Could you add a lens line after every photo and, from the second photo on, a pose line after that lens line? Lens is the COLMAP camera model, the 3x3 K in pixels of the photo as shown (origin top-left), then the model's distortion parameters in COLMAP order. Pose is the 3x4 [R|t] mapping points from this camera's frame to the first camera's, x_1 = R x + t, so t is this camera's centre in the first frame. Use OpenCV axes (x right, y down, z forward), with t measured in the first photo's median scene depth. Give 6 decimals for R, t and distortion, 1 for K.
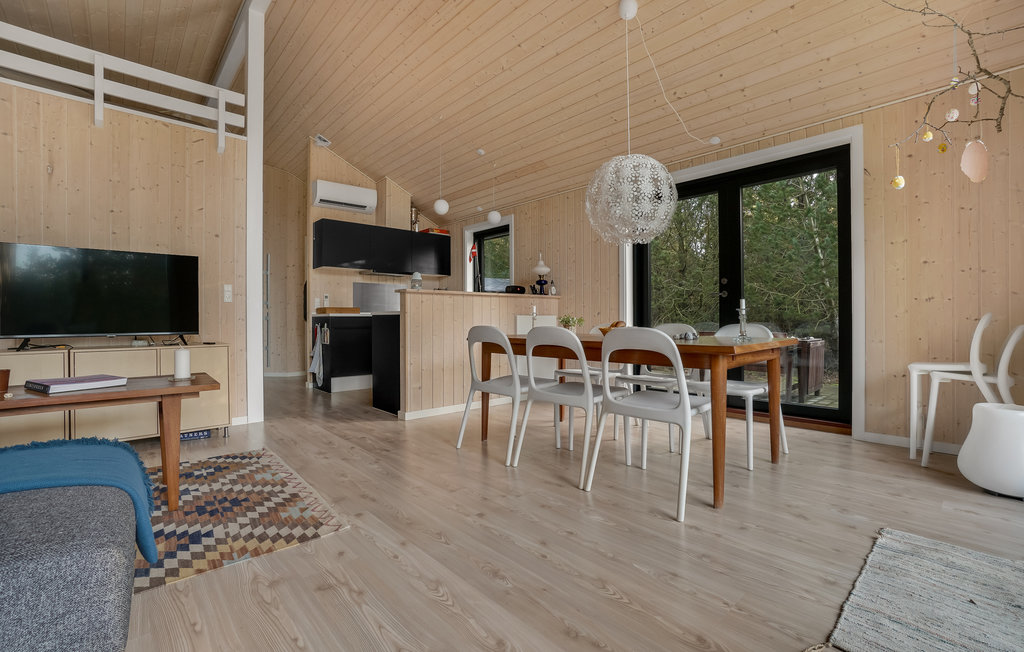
lens RADIAL K [[446.9, 0, 513.3], [0, 446.9, 314.5], [0, 0, 1]] dist [-0.058997, 0.024049]
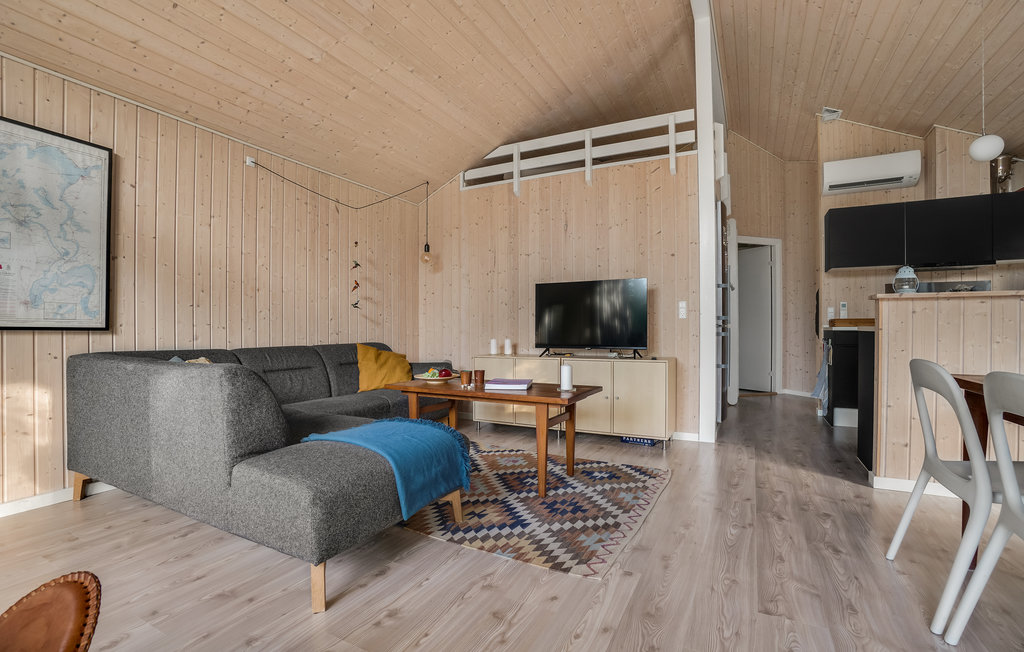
lens RADIAL K [[463.4, 0, 512.0], [0, 463.4, 326.0], [0, 0, 1]] dist [-0.073175, 0.024883]
pose [[0.342124, -0.000380, -0.939655, 0.299192], [0.010299, 0.999941, 0.003345, -0.025391], [0.939598, -0.010822, 0.342108, 0.362170]]
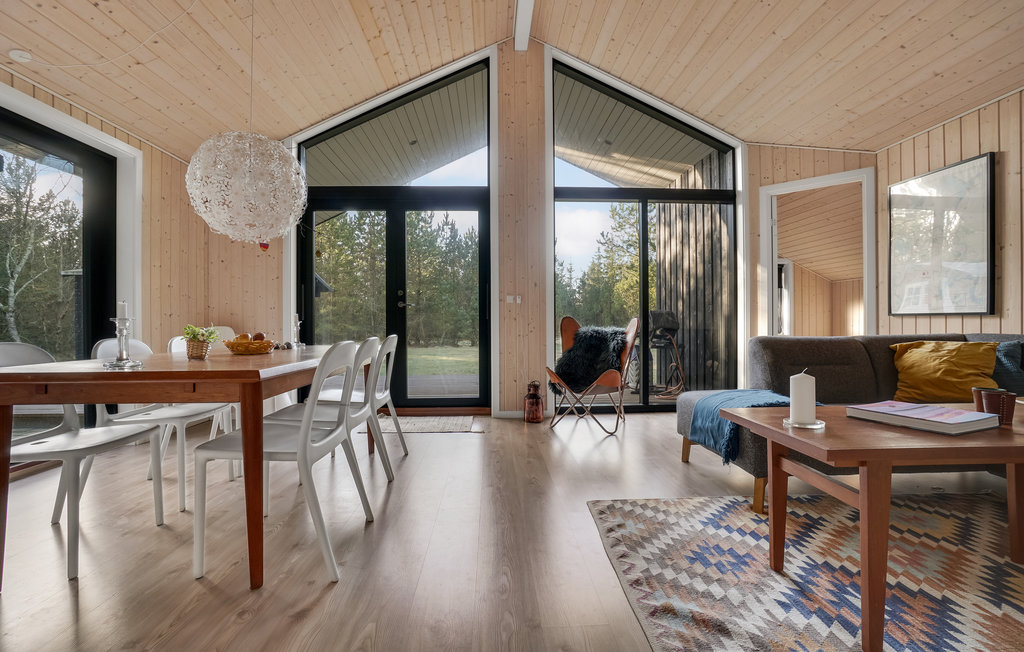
lens RADIAL K [[463.4, 0, 512.0], [0, 463.4, 326.0], [0, 0, 1]] dist [-0.073175, 0.024883]
pose [[-0.768301, 0.006518, 0.640056, -0.703268], [0.001472, 0.999964, -0.008415, 0.013489], [-0.640087, -0.005523, -0.768282, 1.446223]]
